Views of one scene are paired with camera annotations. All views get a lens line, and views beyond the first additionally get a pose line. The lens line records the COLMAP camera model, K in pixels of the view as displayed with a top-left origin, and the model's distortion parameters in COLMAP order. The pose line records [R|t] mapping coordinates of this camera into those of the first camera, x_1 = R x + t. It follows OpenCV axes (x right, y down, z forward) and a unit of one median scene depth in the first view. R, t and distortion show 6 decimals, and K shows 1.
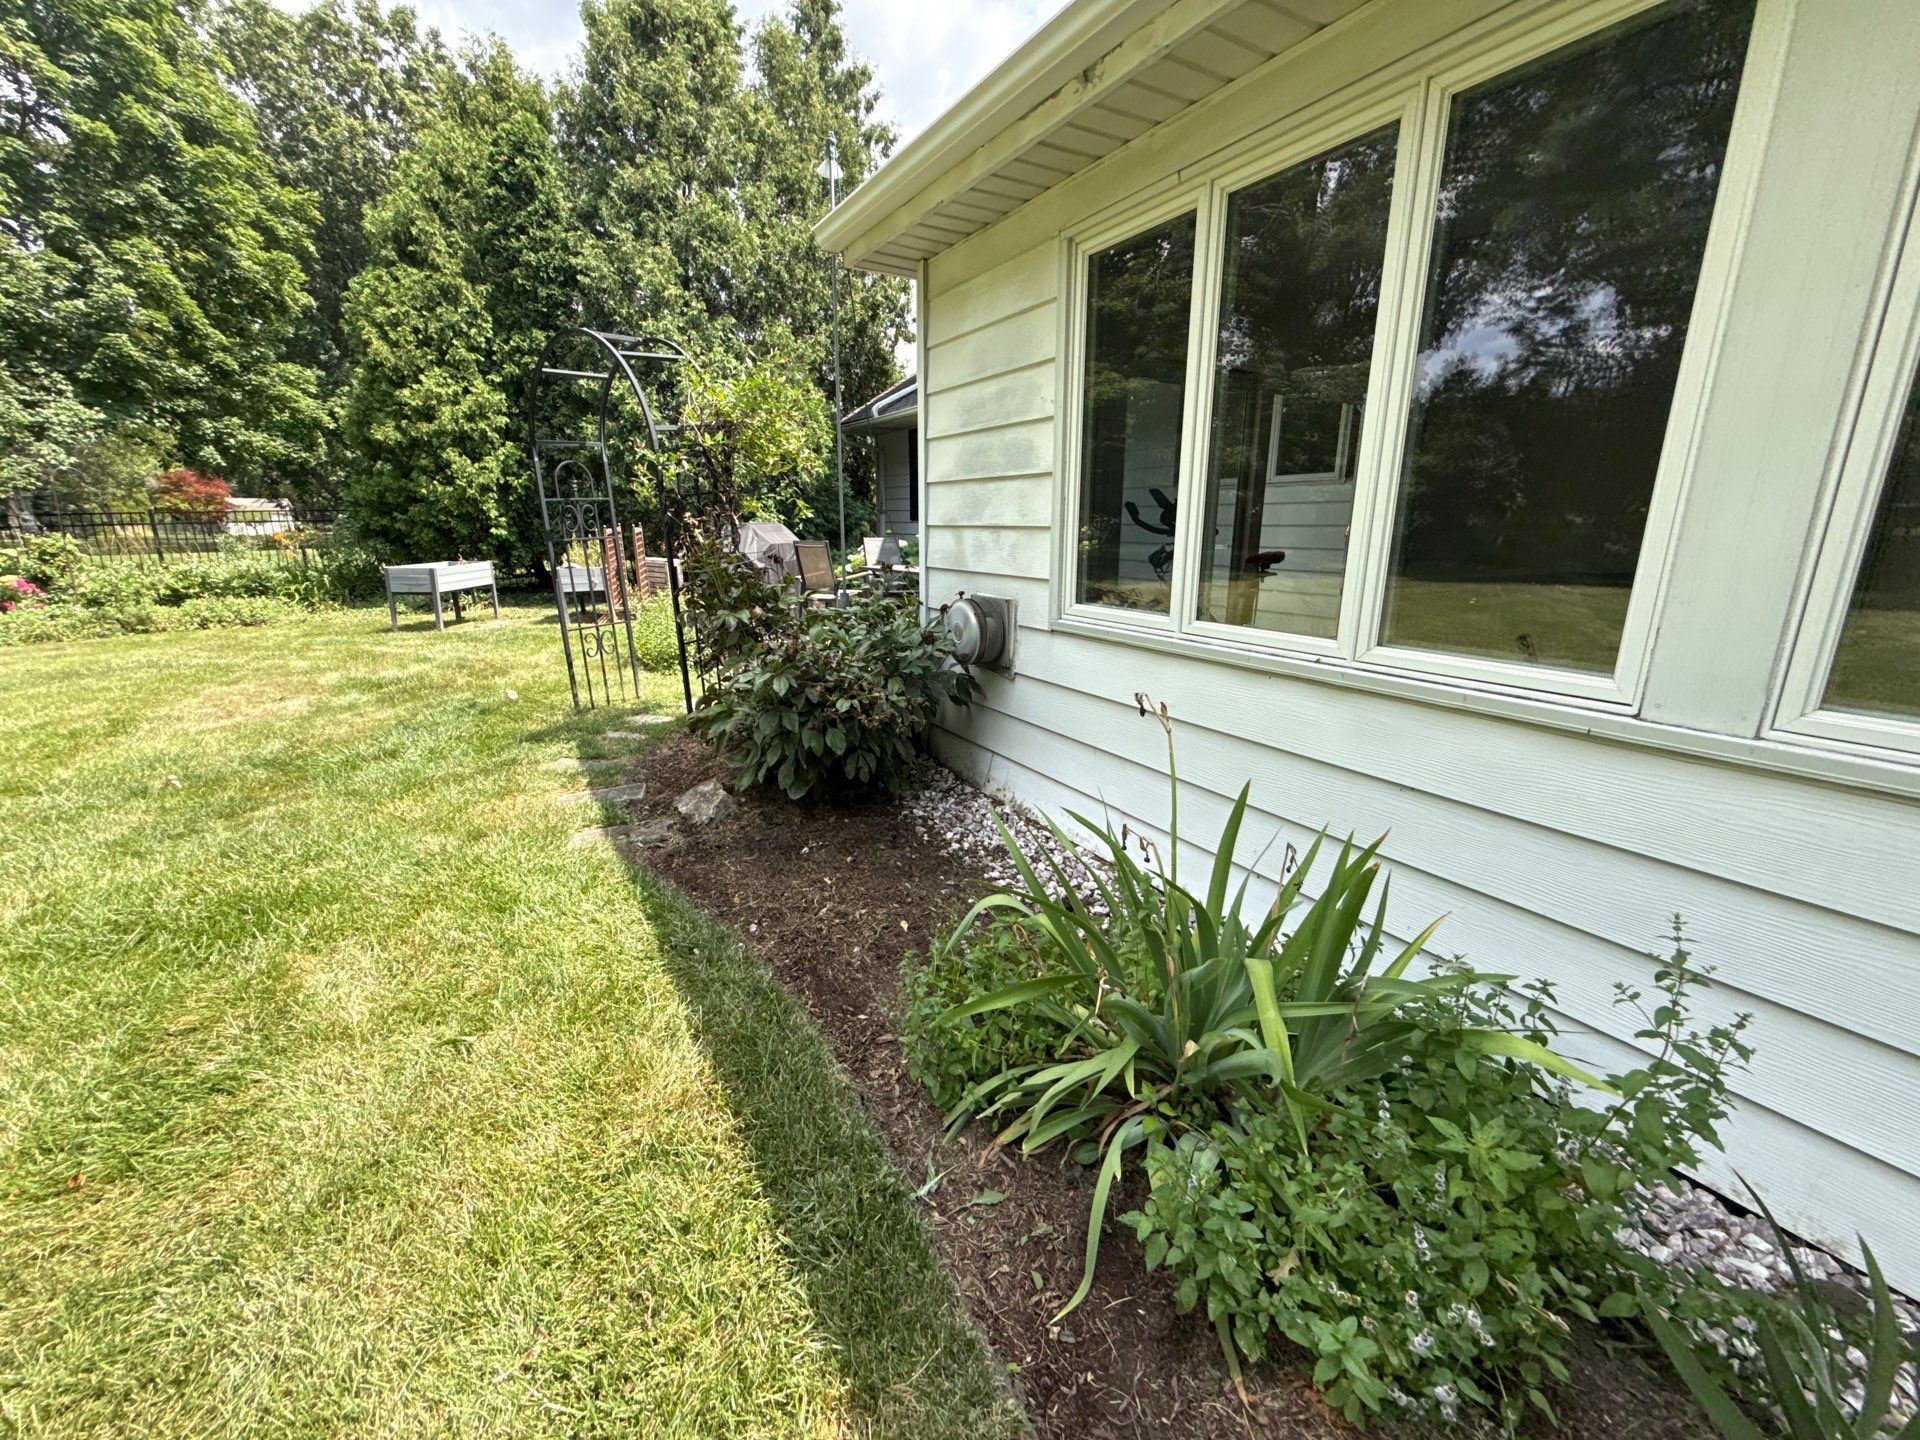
lens RADIAL K [[762.8, 0, 958.4], [0, 762.8, 716.5], [0, 0, 1]] dist [-0.000926, 0.000093]
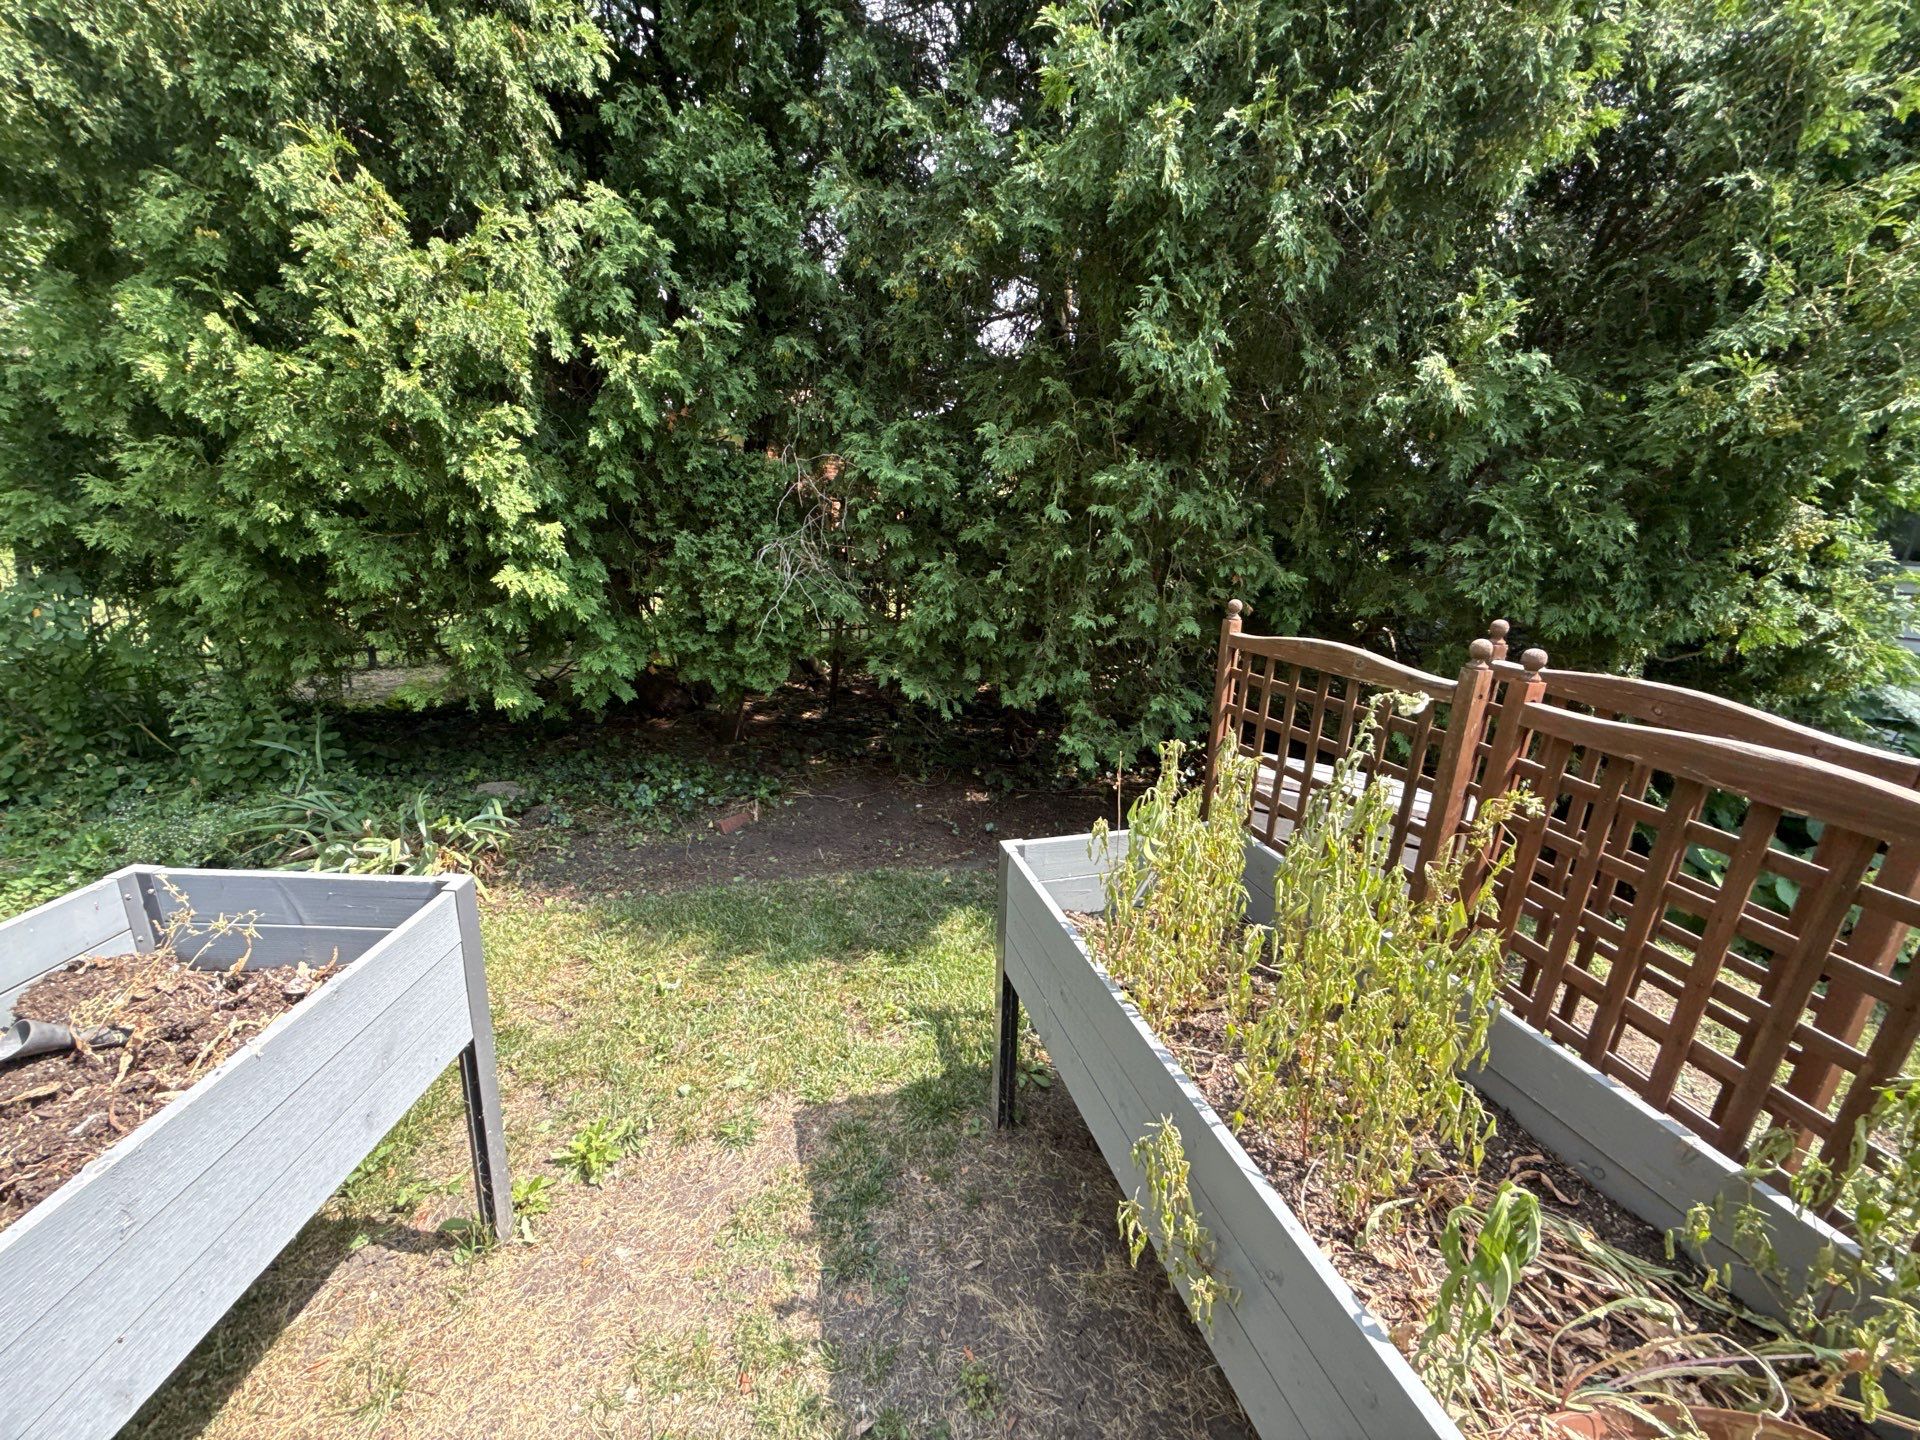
lens RADIAL K [[762.8, 0, 958.4], [0, 762.8, 716.5], [0, 0, 1]] dist [-0.000926, 0.000093]
pose [[0.998506, 0.052415, -0.015412, -0.490079], [-0.052513, 0.998602, -0.005974, -0.216483], [0.015077, 0.006774, 0.999863, 0.807098]]
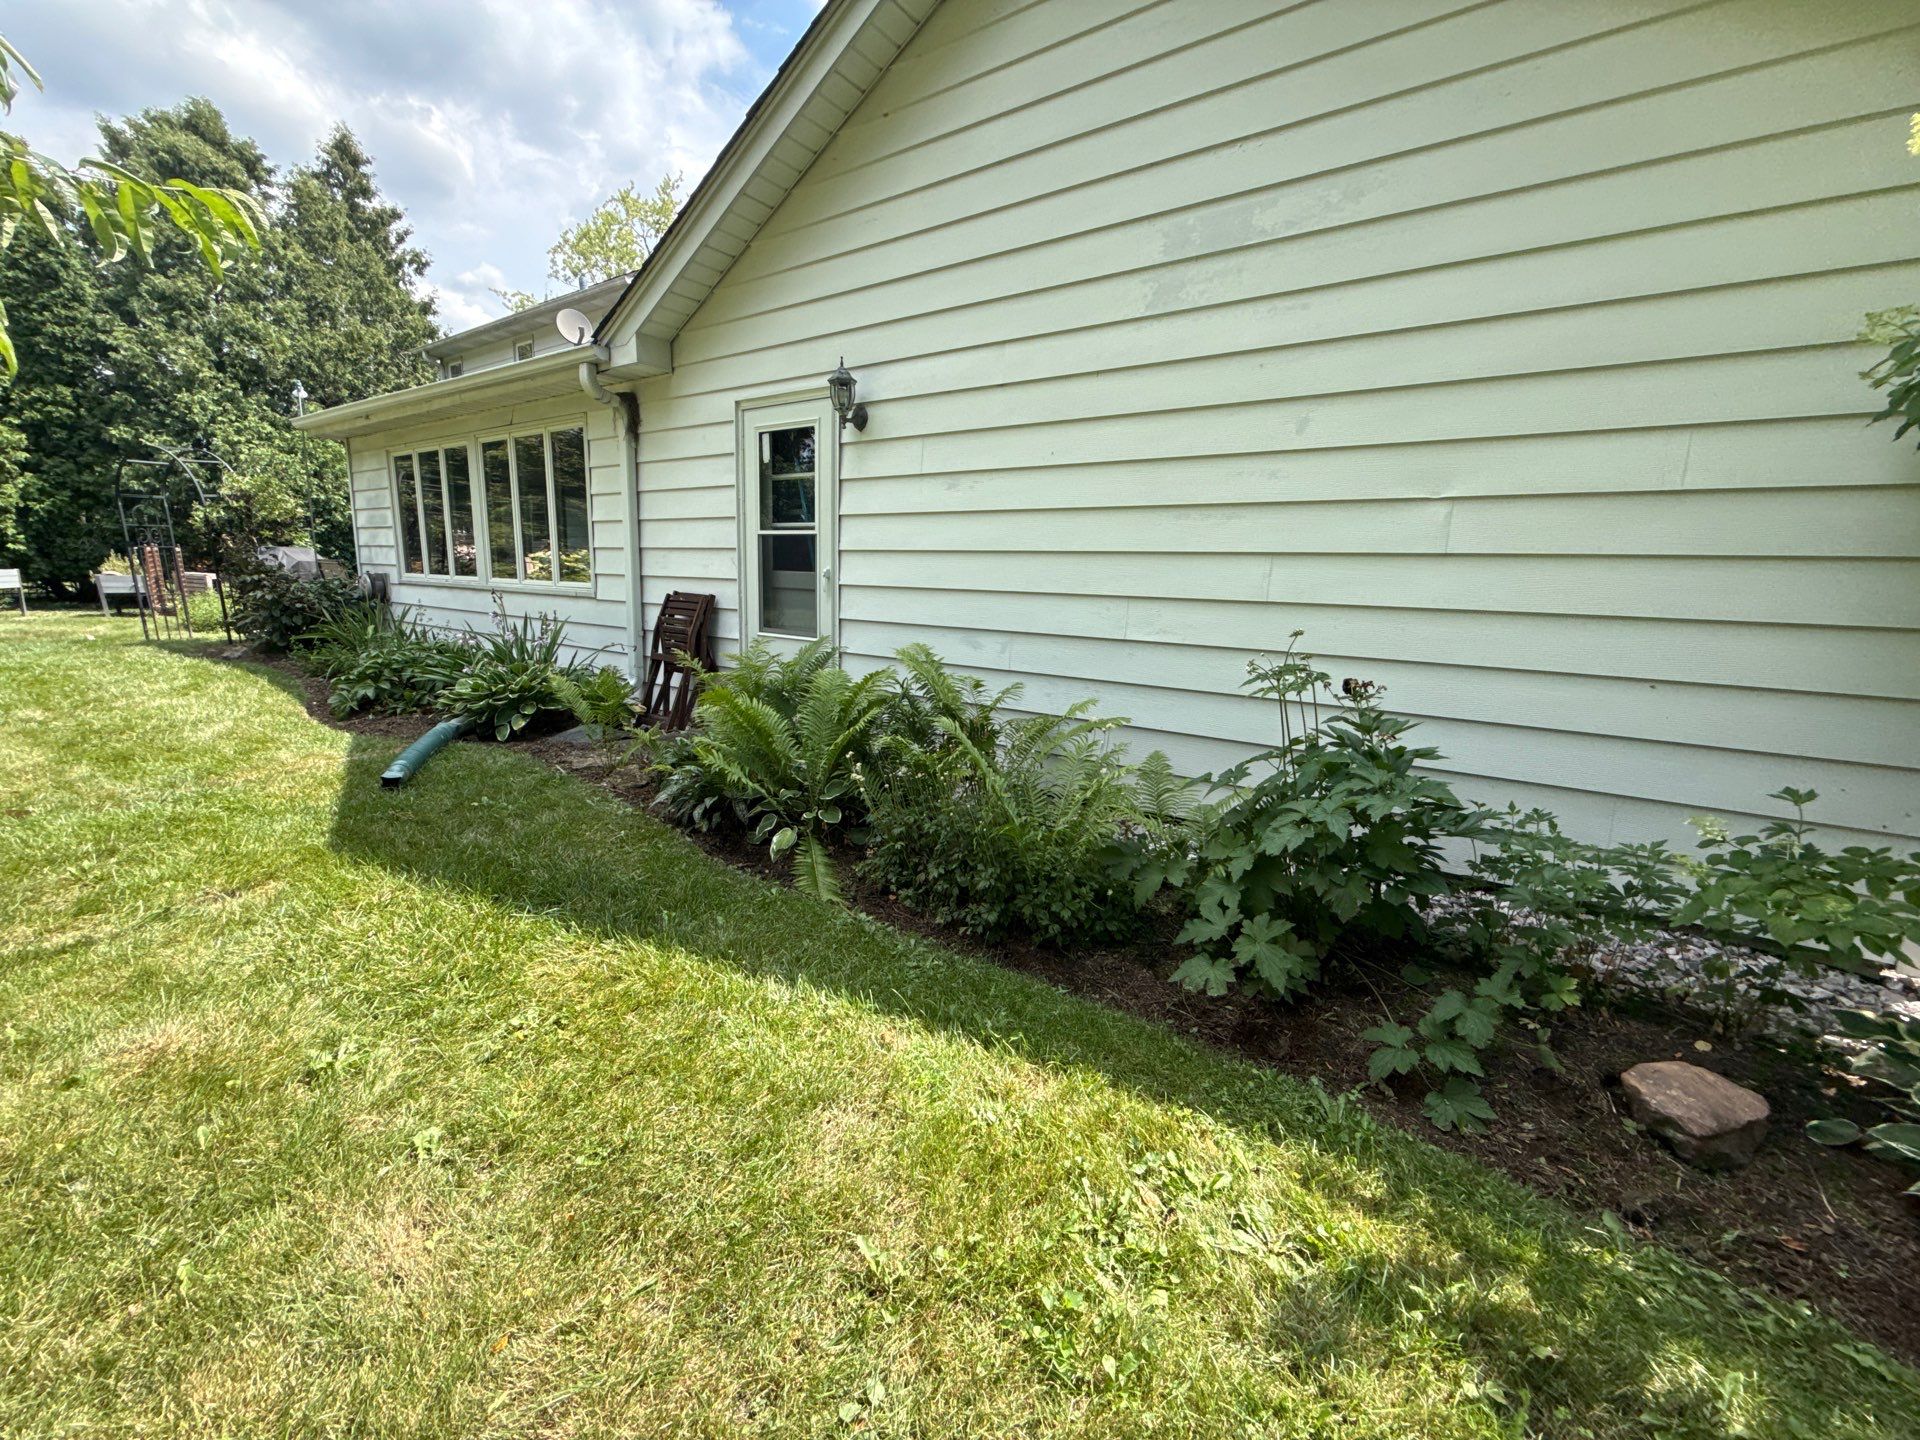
lens RADIAL K [[766.8, 0, 962.9], [0, 766.8, 715.2], [0, 0, 1]] dist [0.000221, 0.000290]
pose [[0.911964, -0.046547, 0.407620, 0.242884], [0.073537, 0.995998, -0.050789, 0.190709], [-0.403625, 0.076293, 0.911738, -0.674107]]
